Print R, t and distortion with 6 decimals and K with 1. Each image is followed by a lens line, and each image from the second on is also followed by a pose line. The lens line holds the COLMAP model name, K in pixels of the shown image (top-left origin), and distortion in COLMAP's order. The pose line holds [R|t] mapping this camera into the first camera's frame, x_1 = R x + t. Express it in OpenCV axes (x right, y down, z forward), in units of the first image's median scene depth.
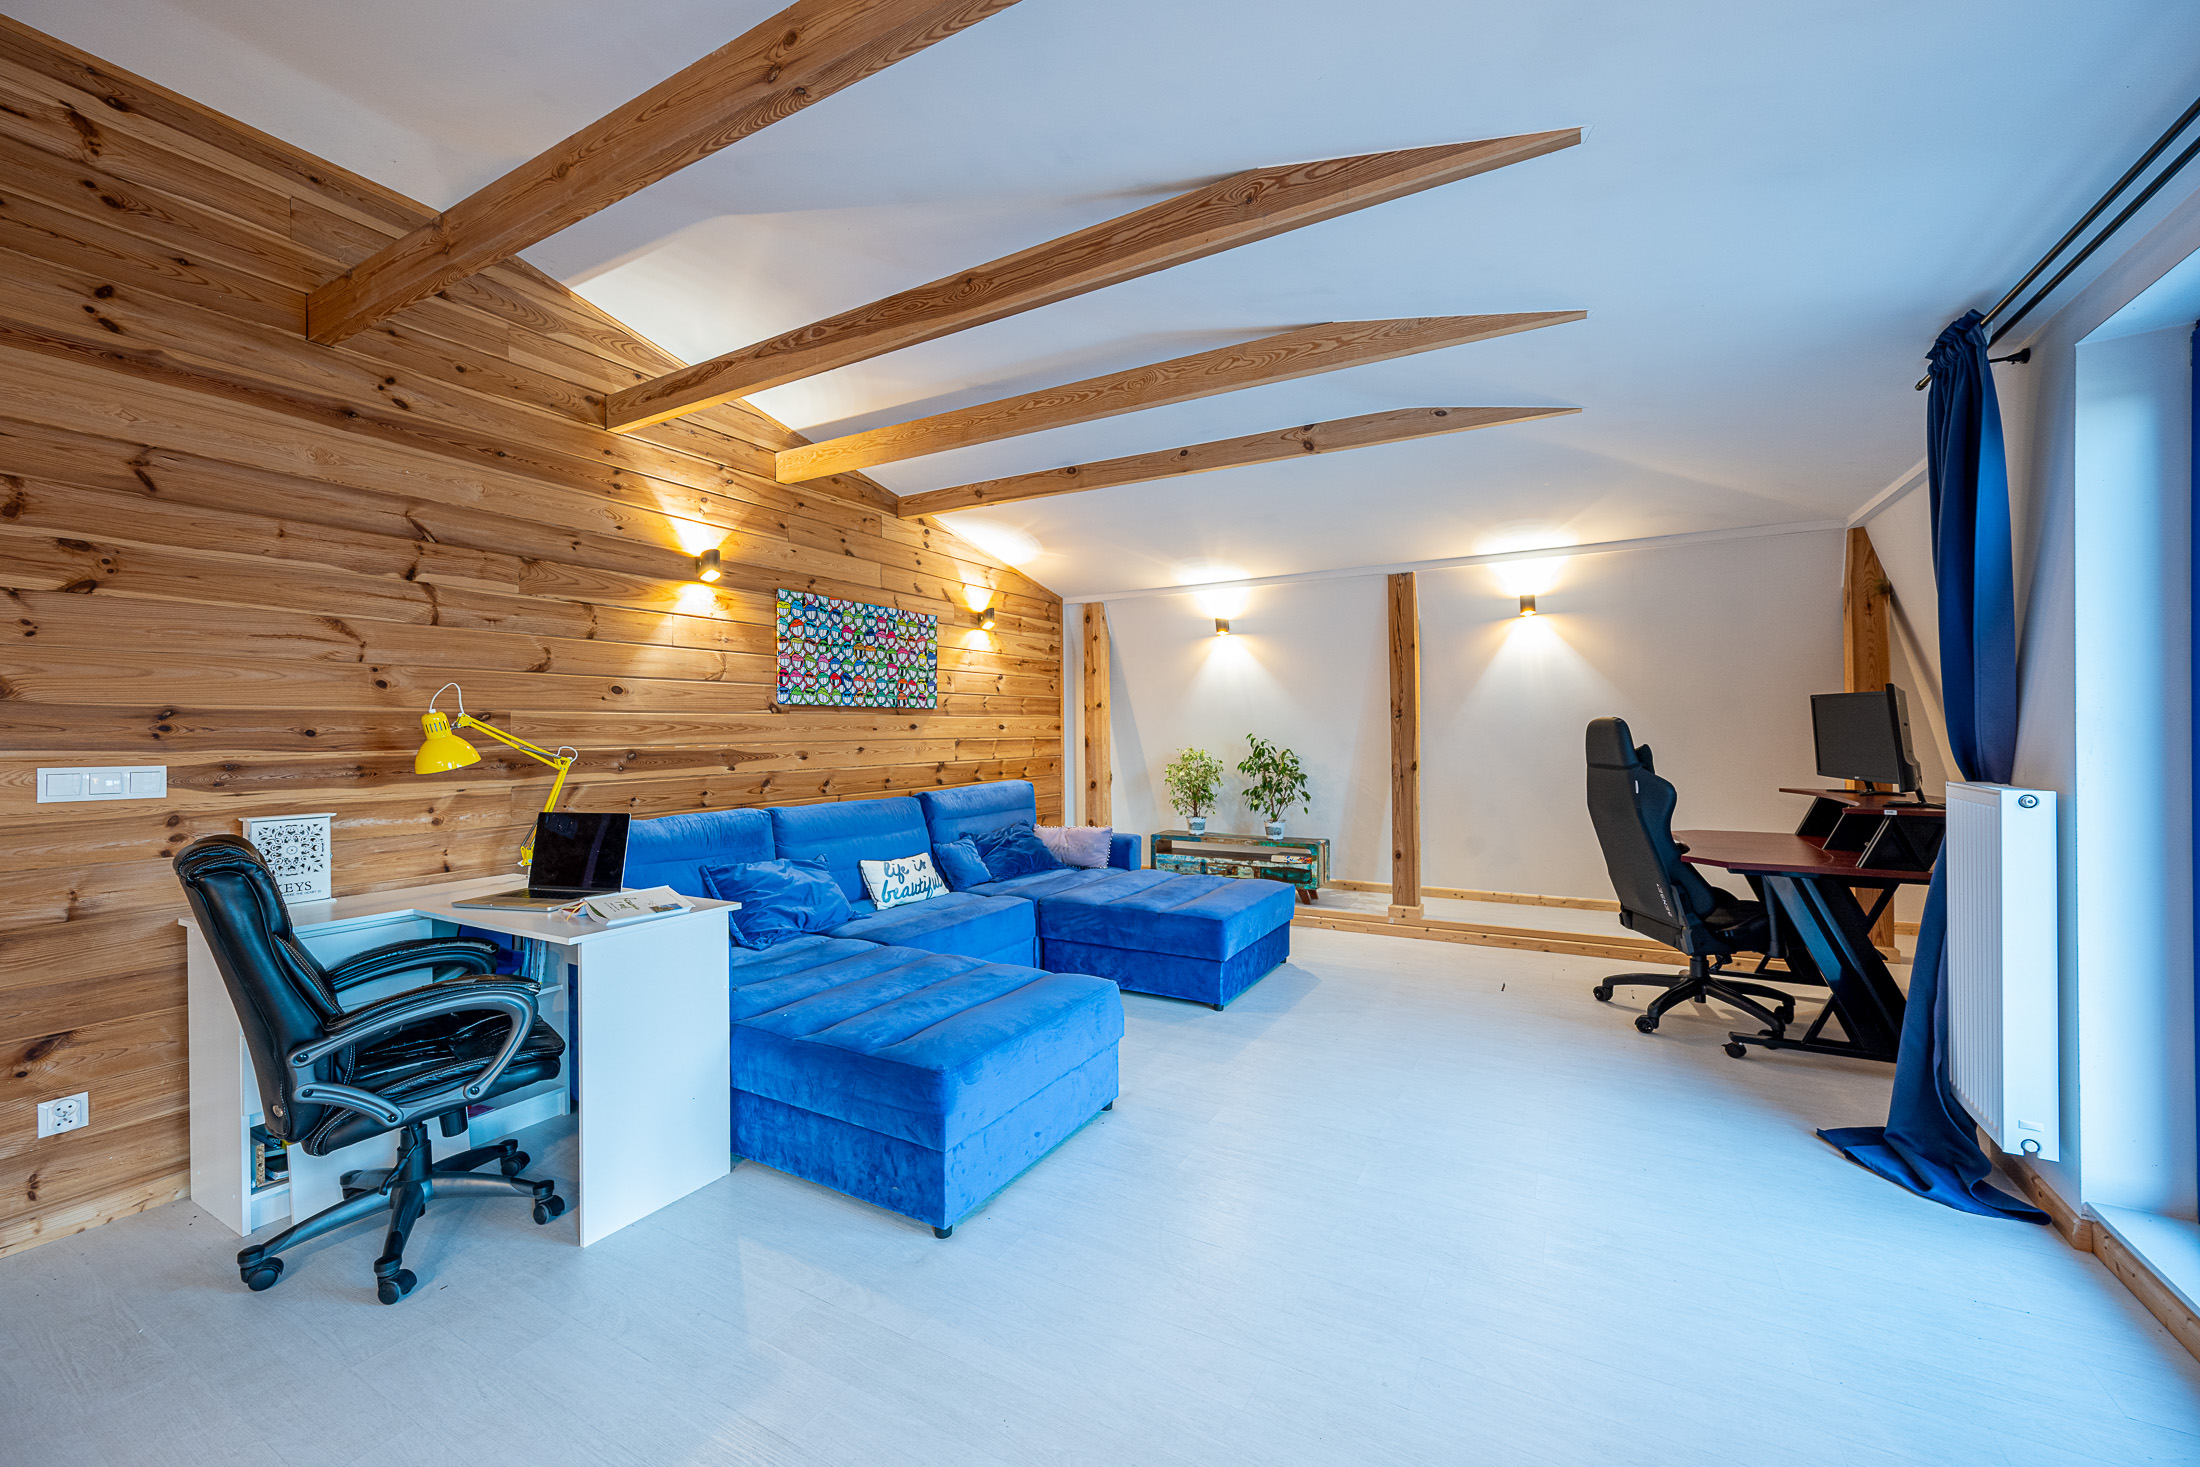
lens RADIAL K [[872.2, 0, 1116.6], [0, 872.2, 729.8], [0, 0, 1]] dist [-0.001651, 0.000140]
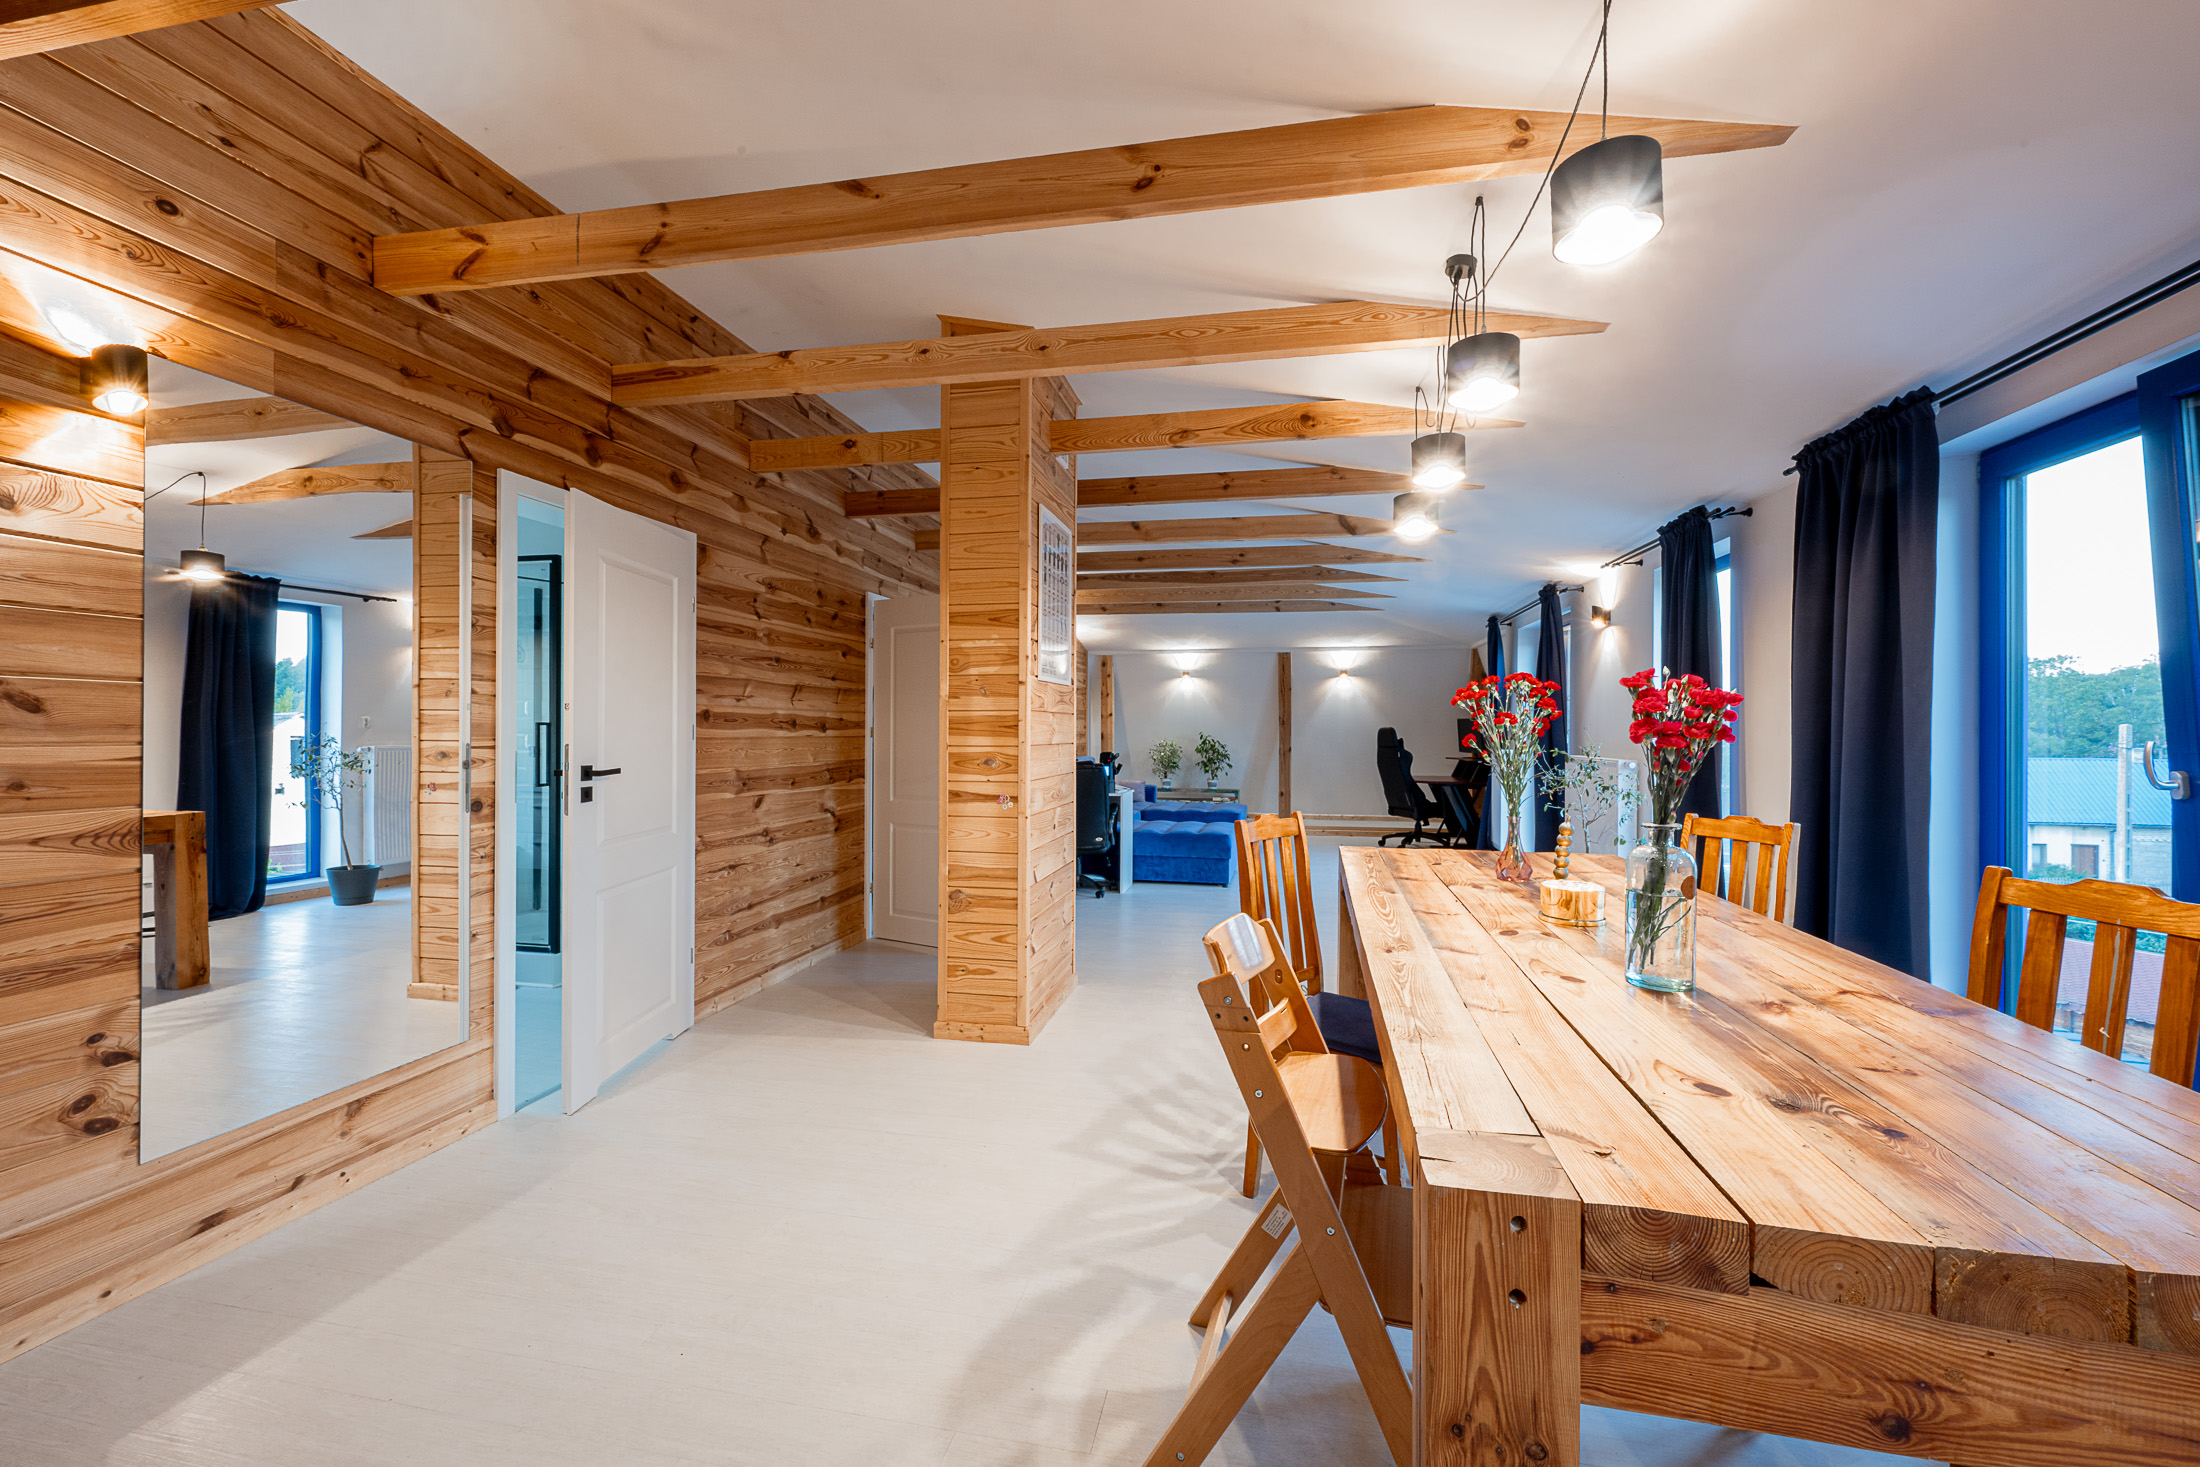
lens RADIAL K [[872.2, 0, 1112.2], [0, 872.2, 729.0], [0, 0, 1]] dist [-0.001651, 0.000140]
pose [[0.956143, 0.014665, 0.292534, -0.605395], [-0.014589, 0.999891, -0.002441, 0.004909], [-0.292537, -0.001934, 0.956252, -0.759542]]
